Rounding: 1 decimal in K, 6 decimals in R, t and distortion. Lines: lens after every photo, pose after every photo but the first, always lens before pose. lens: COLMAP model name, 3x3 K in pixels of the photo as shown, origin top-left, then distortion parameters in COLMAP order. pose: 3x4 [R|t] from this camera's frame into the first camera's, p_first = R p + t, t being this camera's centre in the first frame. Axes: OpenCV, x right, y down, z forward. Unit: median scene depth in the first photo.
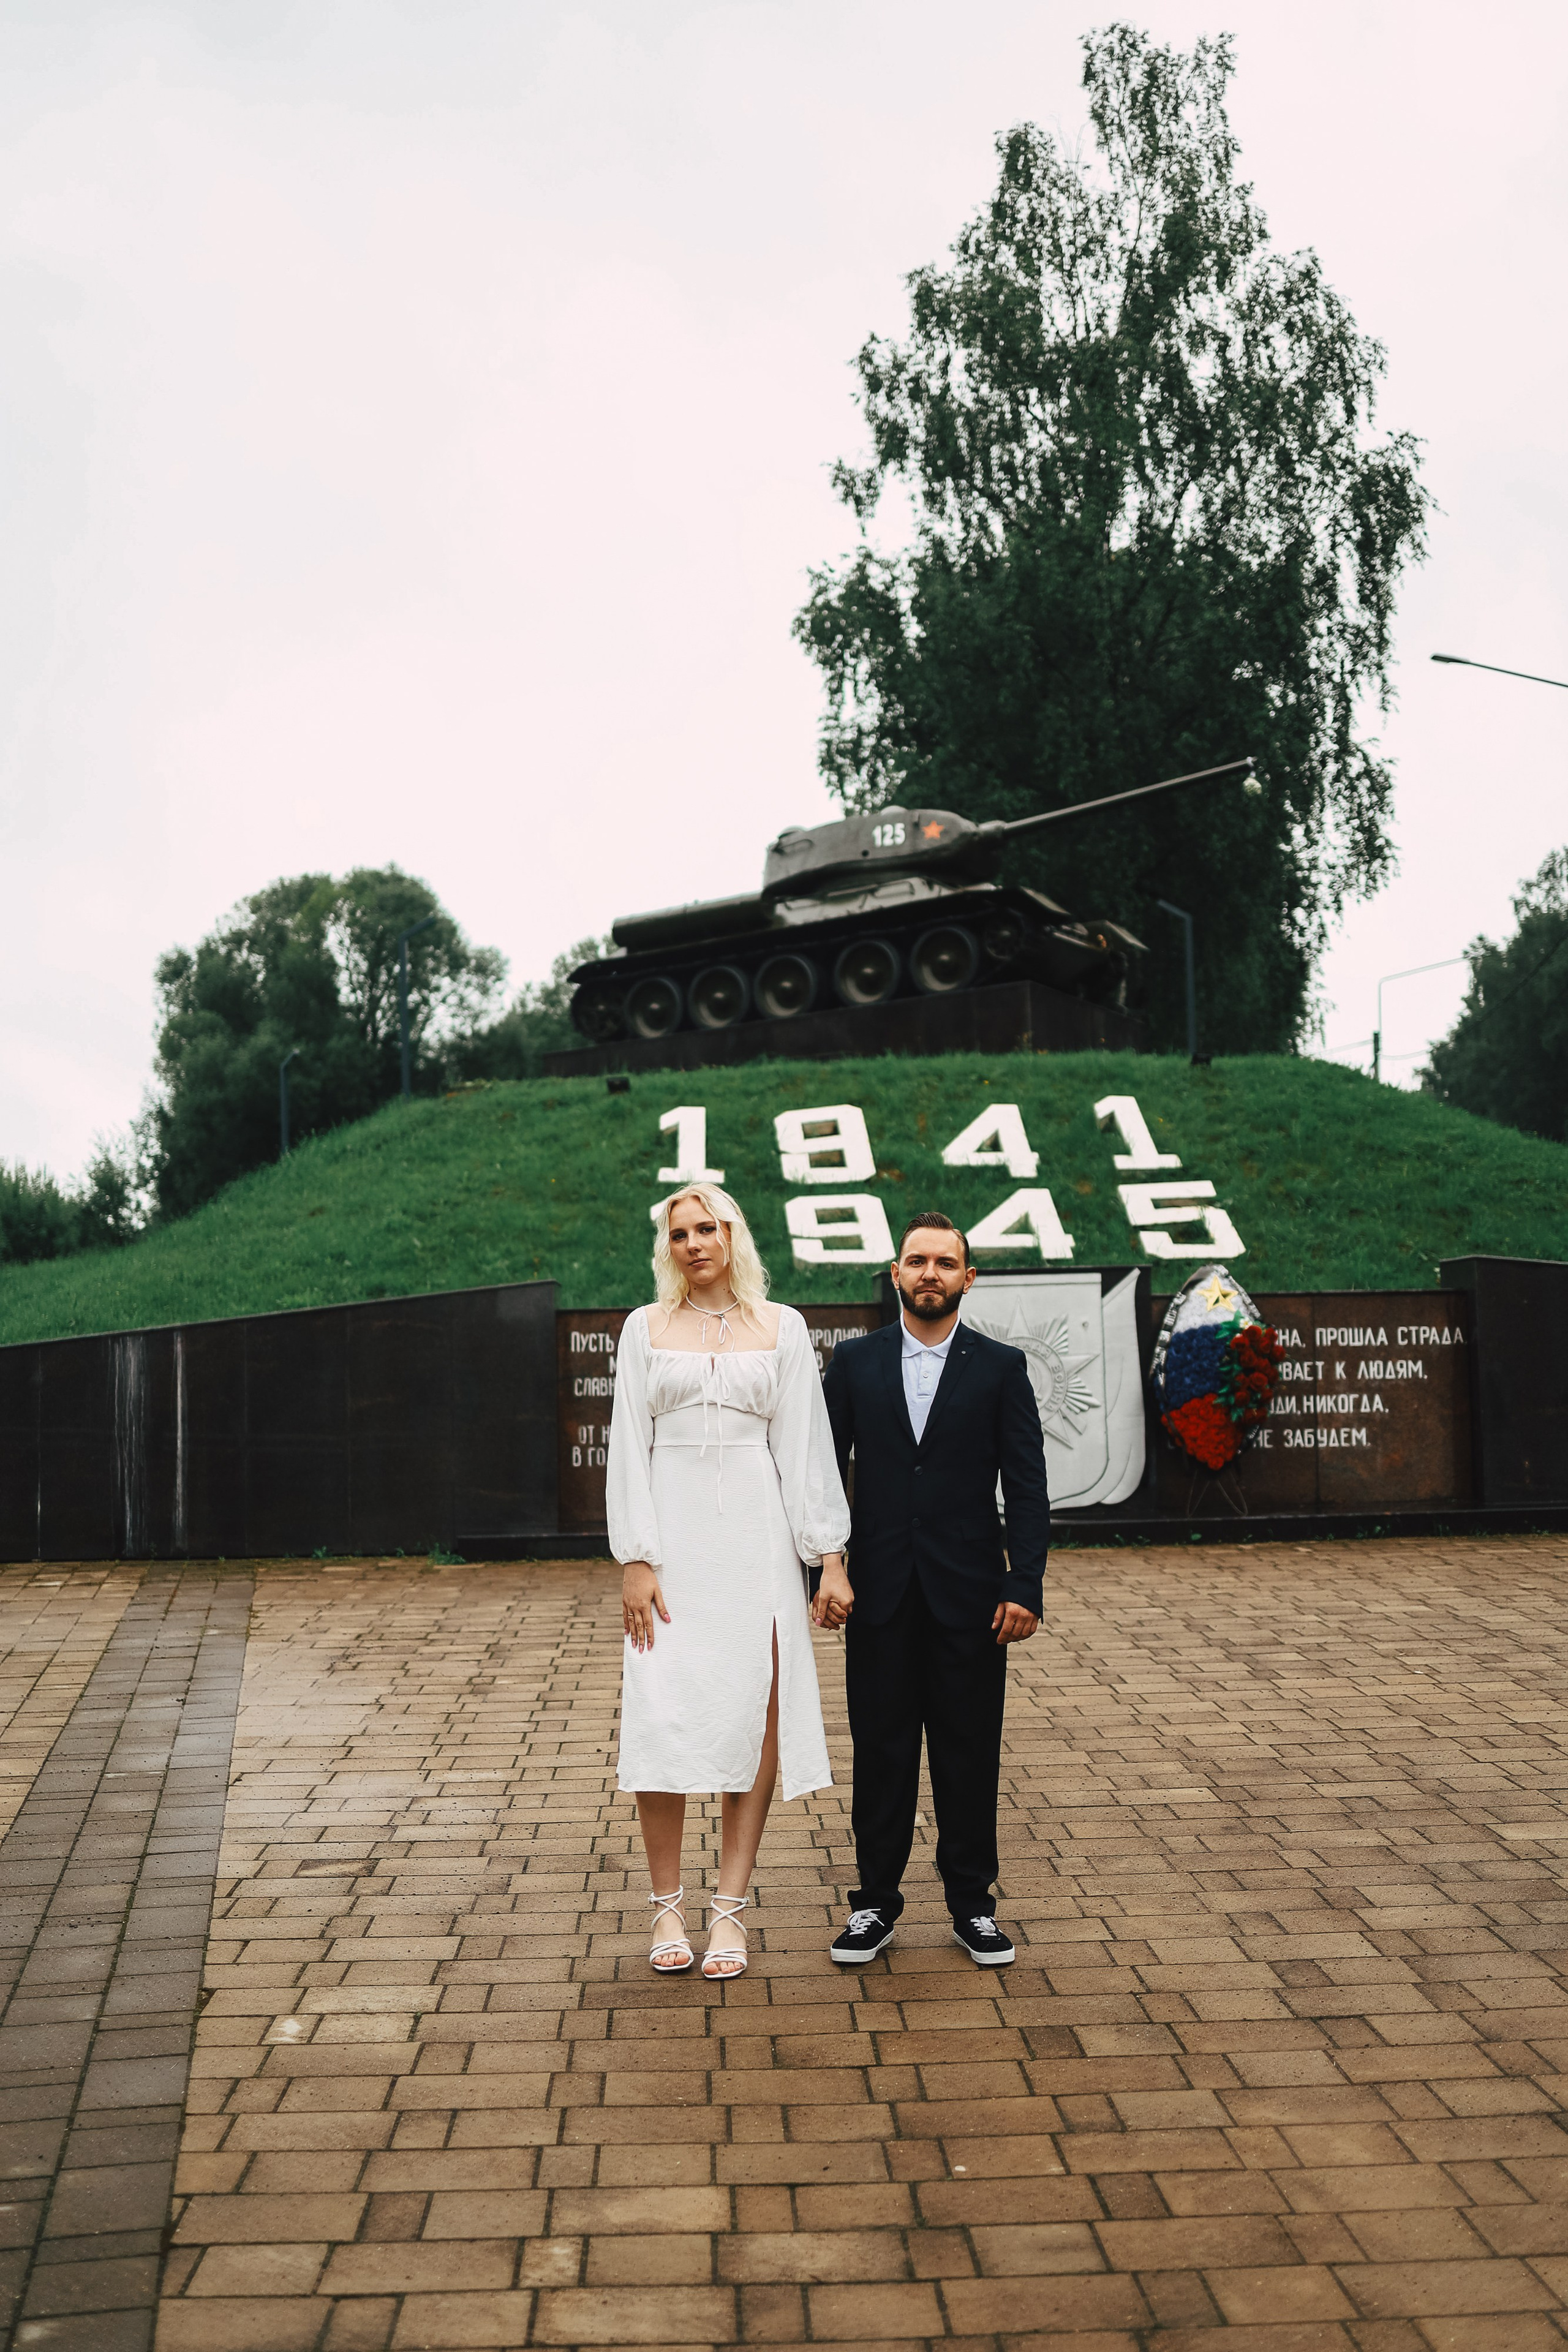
lens RADIAL K [[2320.3, 0, 789.8], [0, 2320.3, 1173.7], [0, 0, 1]] dist [-0.073509, -0.004945]
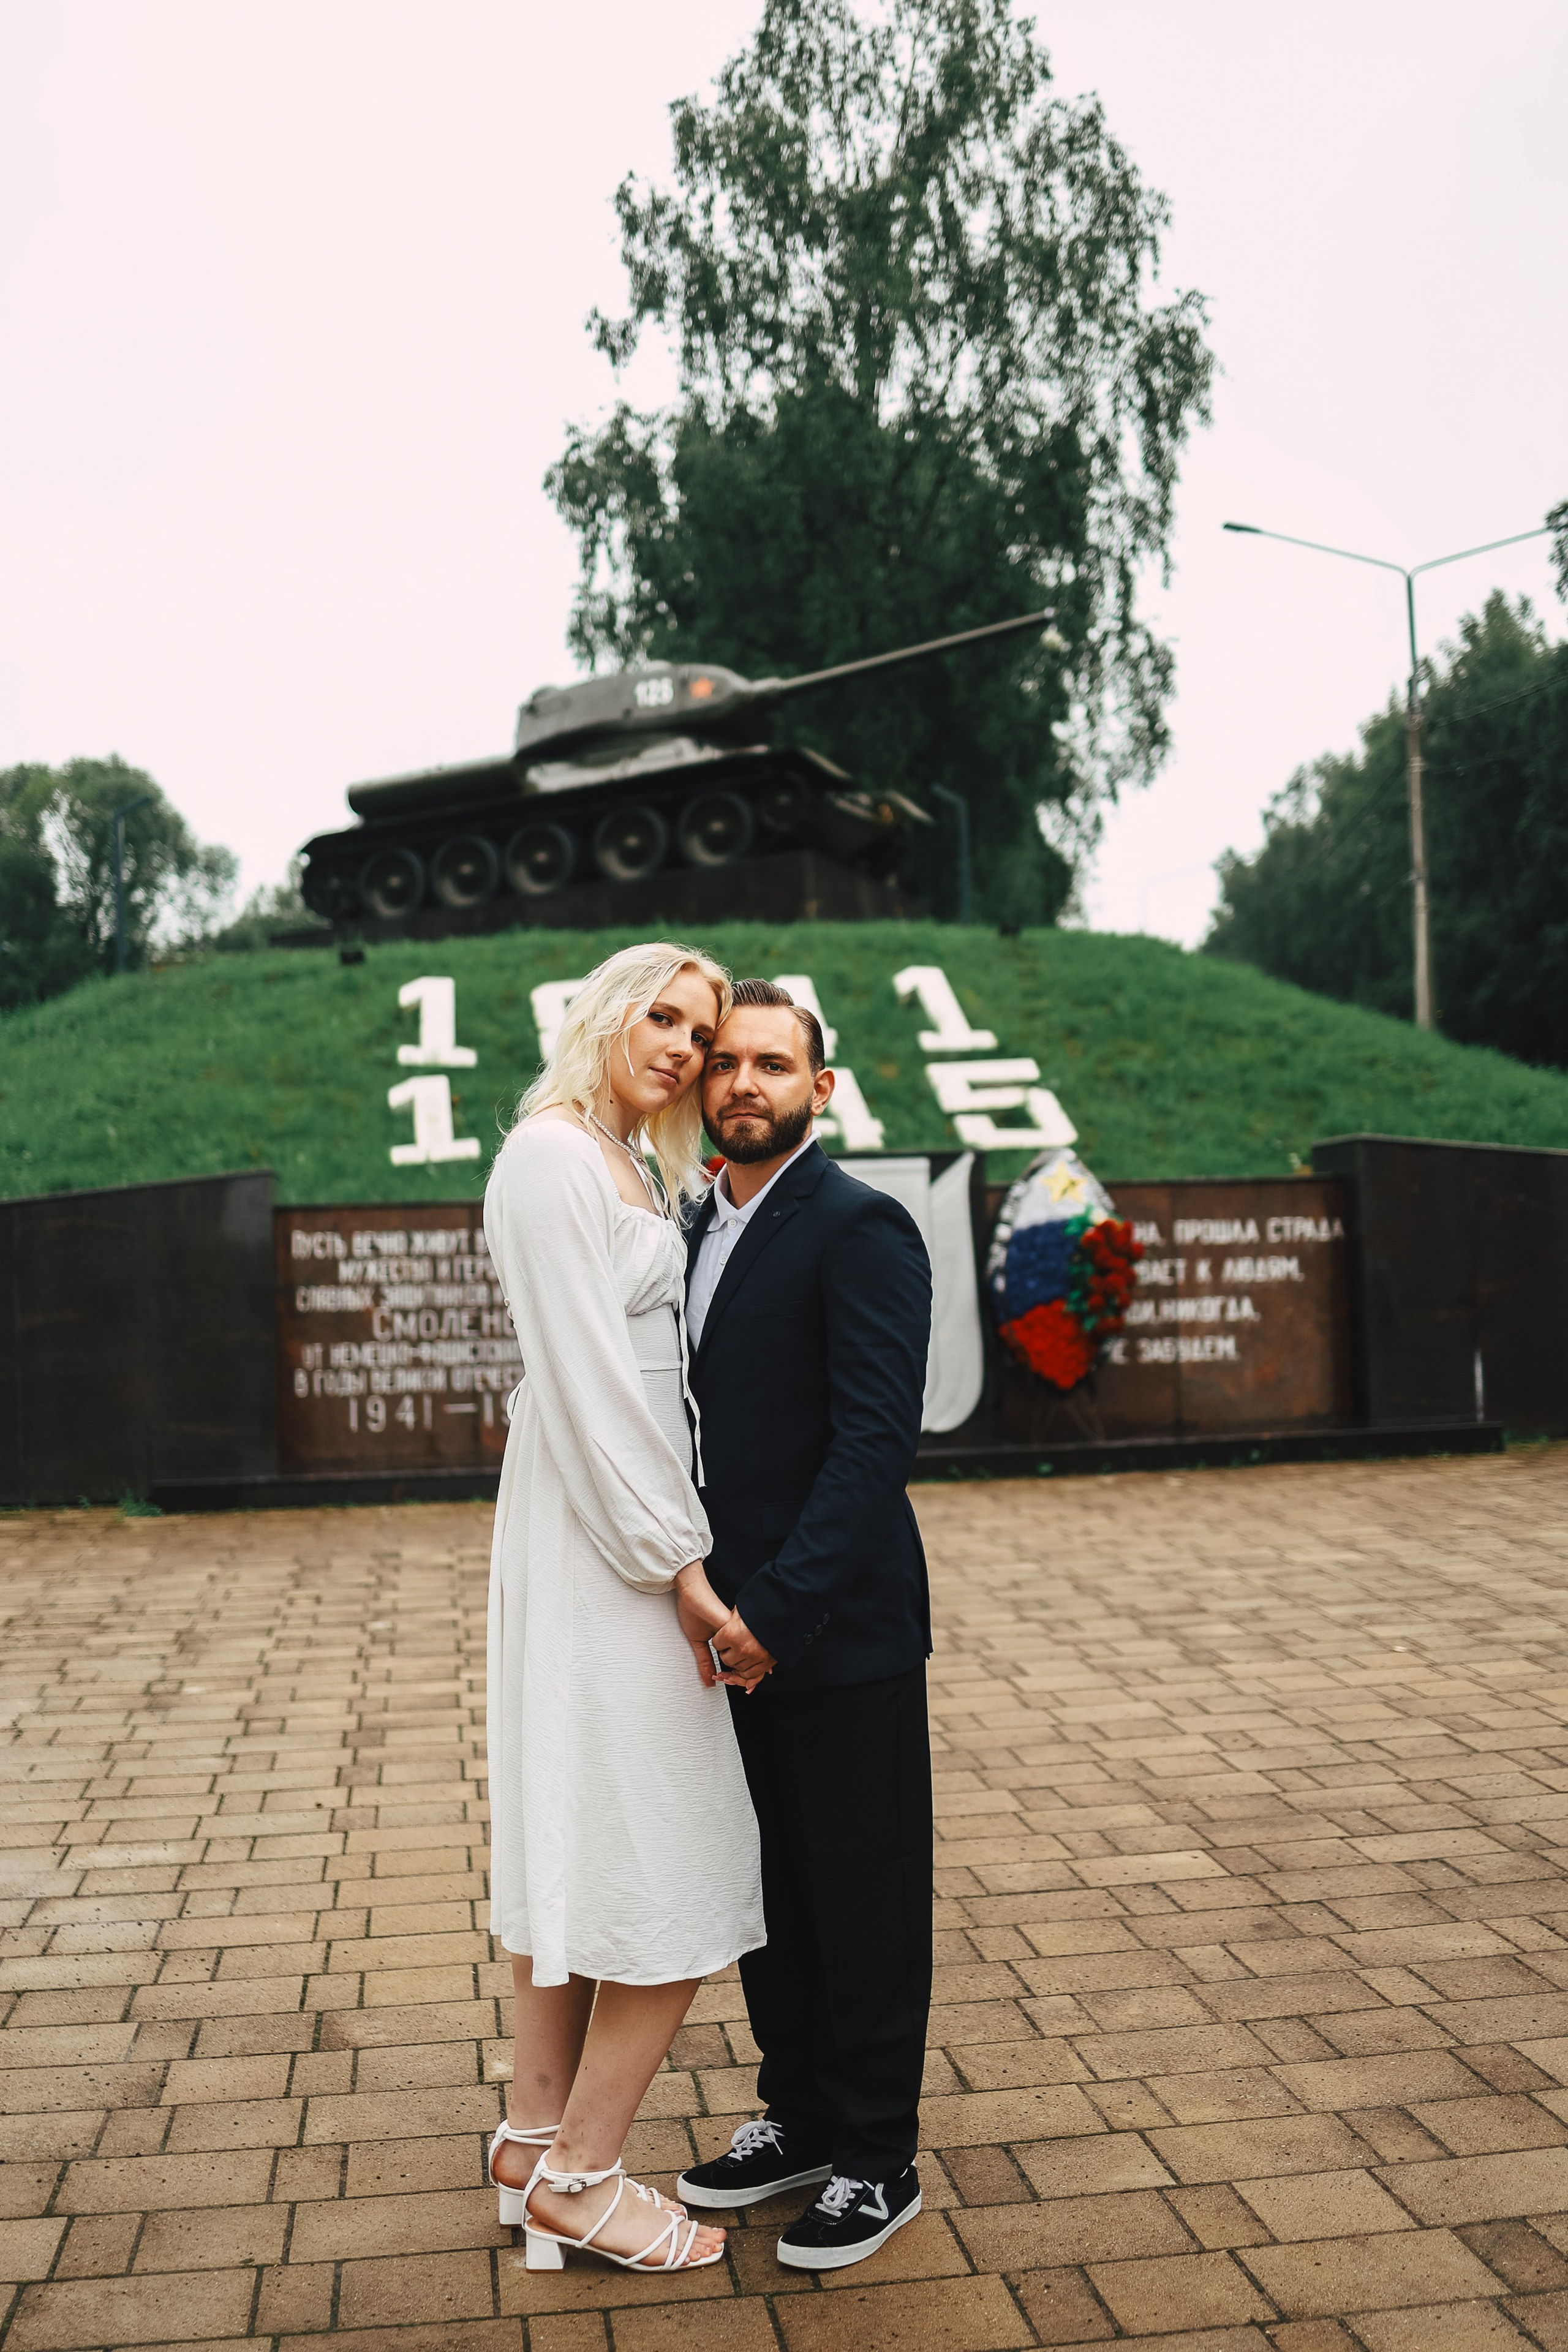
lens RADIAL K [[2351.8, 0, 786.6], [0, 2351.8, 1179.2], [0, 0, 1]] dist [-0.103013, 0.096579]
pose [[0.994273, -0.005753, 0.106714, -0.005705], [0.001630, 0.999250, 0.038685, 0.011799], [-0.106857, -0.038289, 0.993537, 0.104608]]
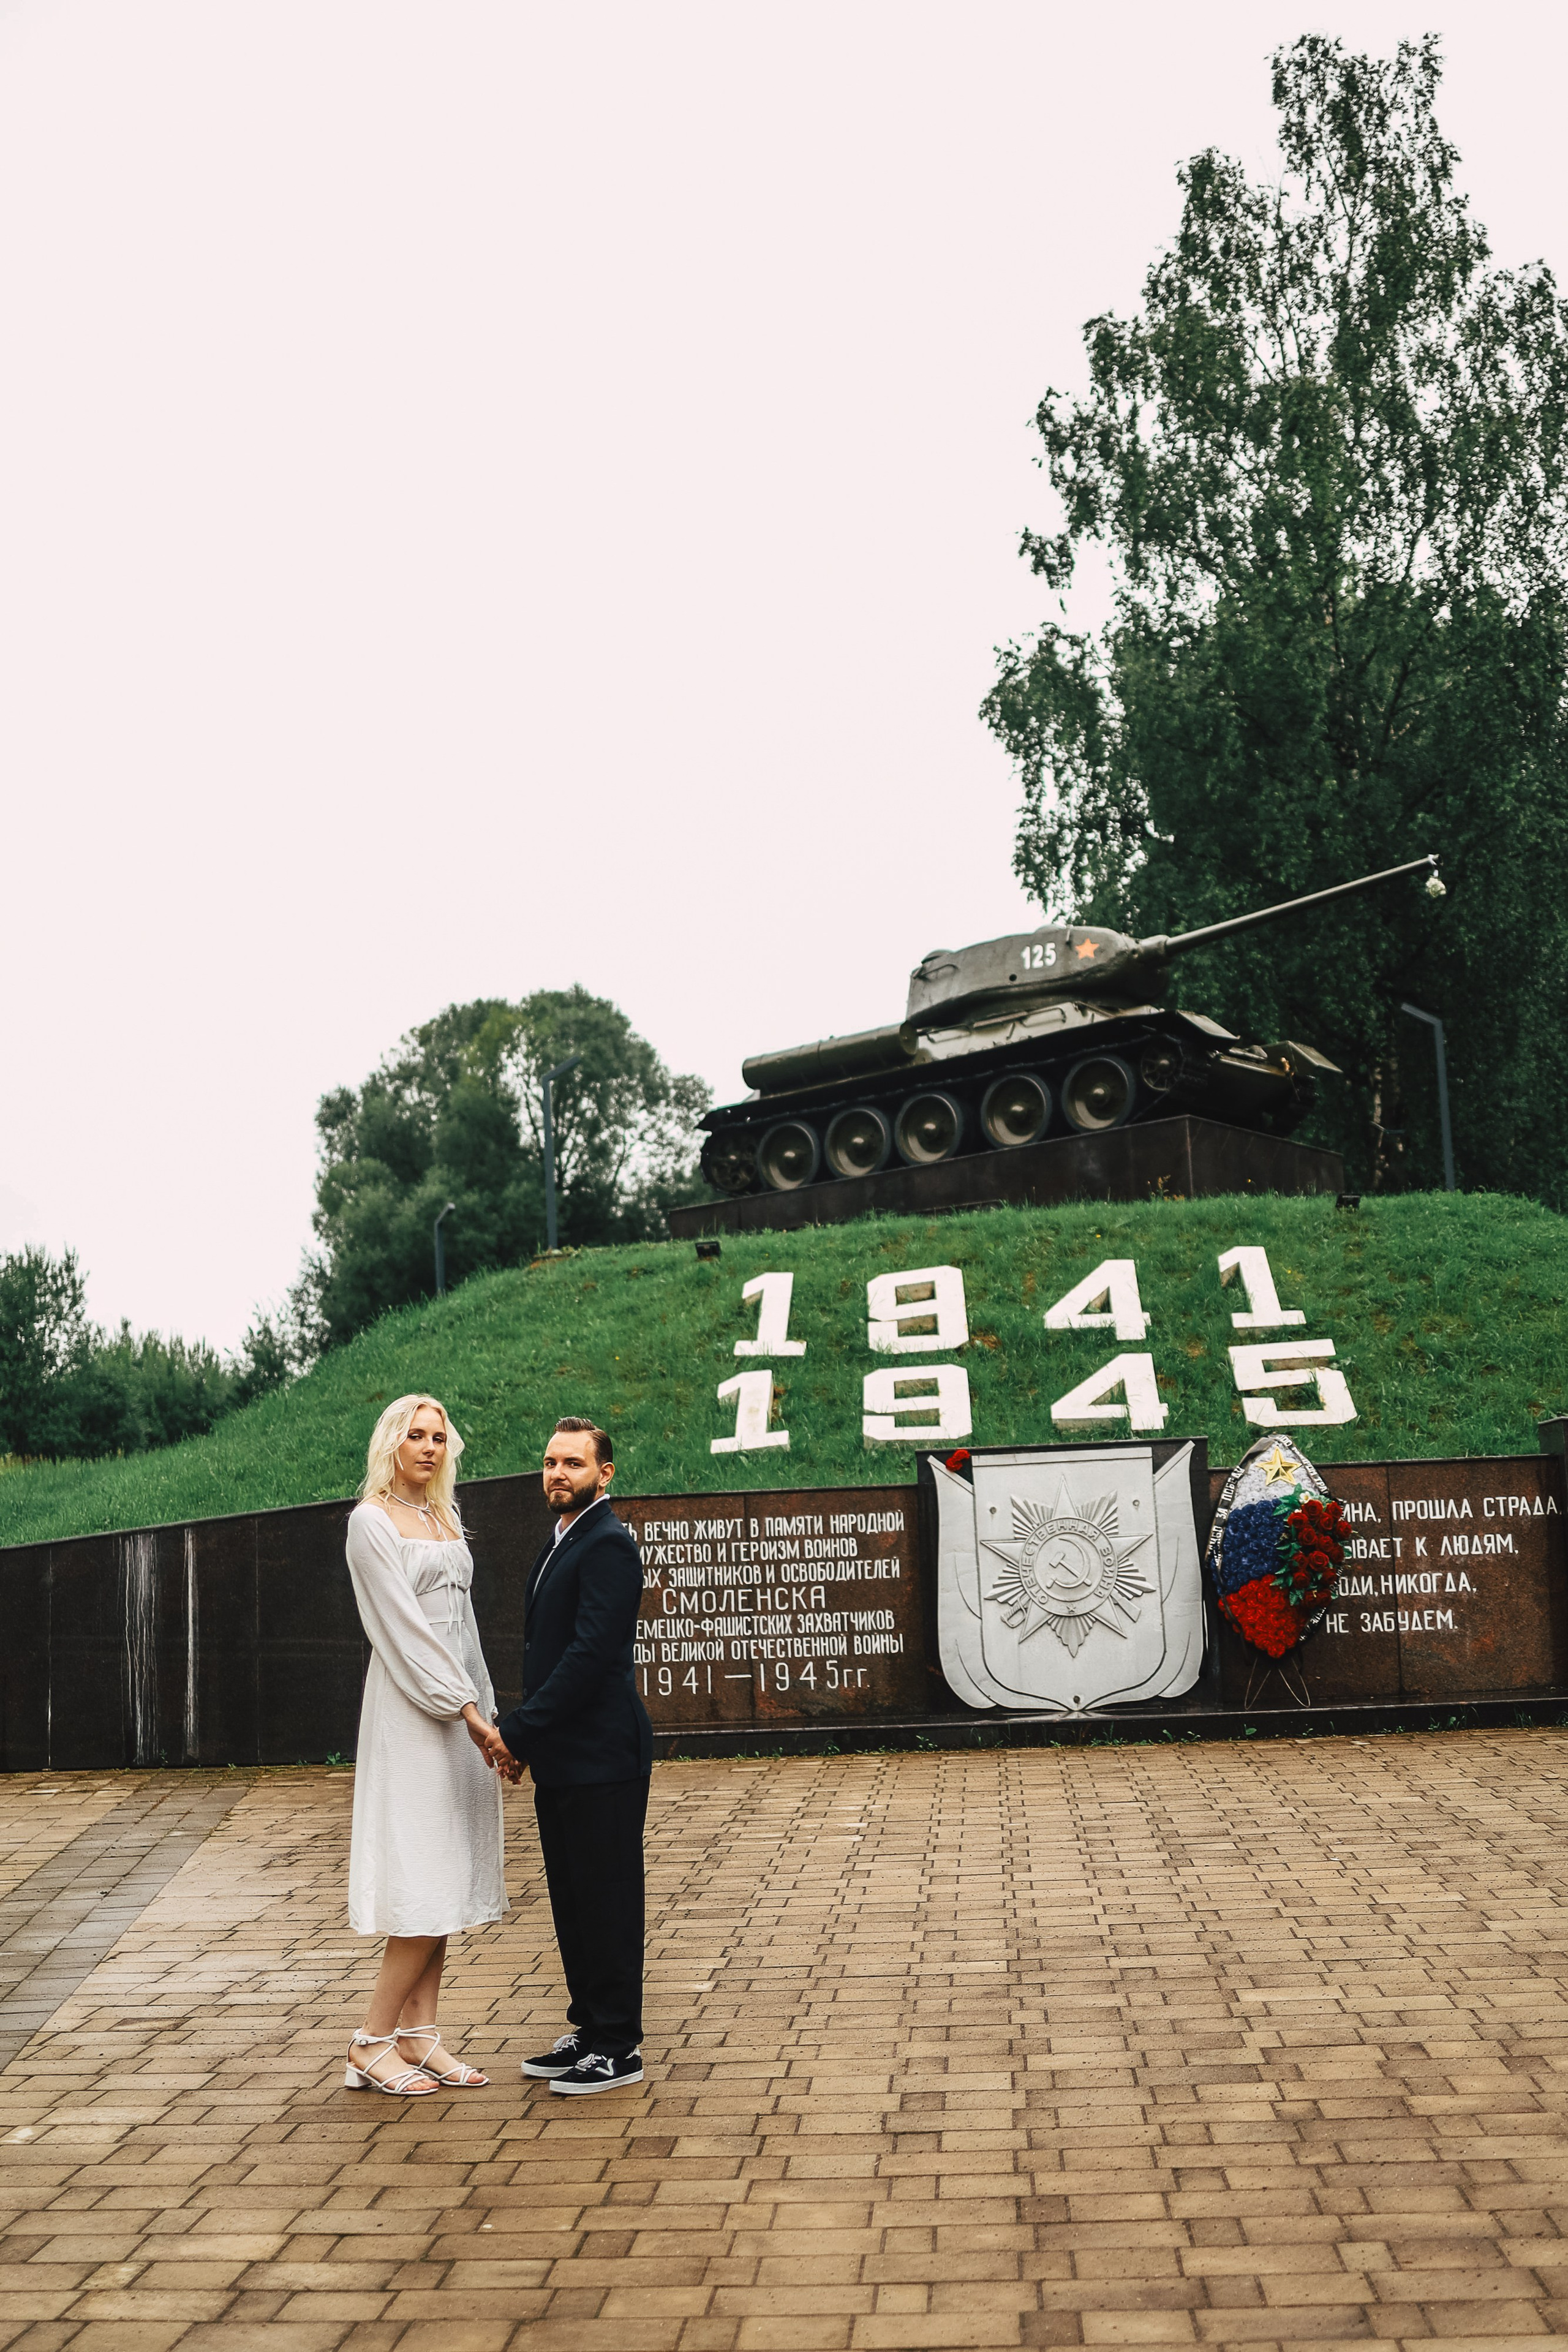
lens RADIAL K [[2727.4, 0, 789.4], [0, 2727.4, 1037.9], [0, 0, 1]] dist [-0.033750, 0.032022]
pose [[0.993894, -0.038843, -0.103275, 0.073802], [0.027808, 0.993954, -0.106216, -0.005621], [0.106777, 0.102695, 0.988965, -0.082002]]
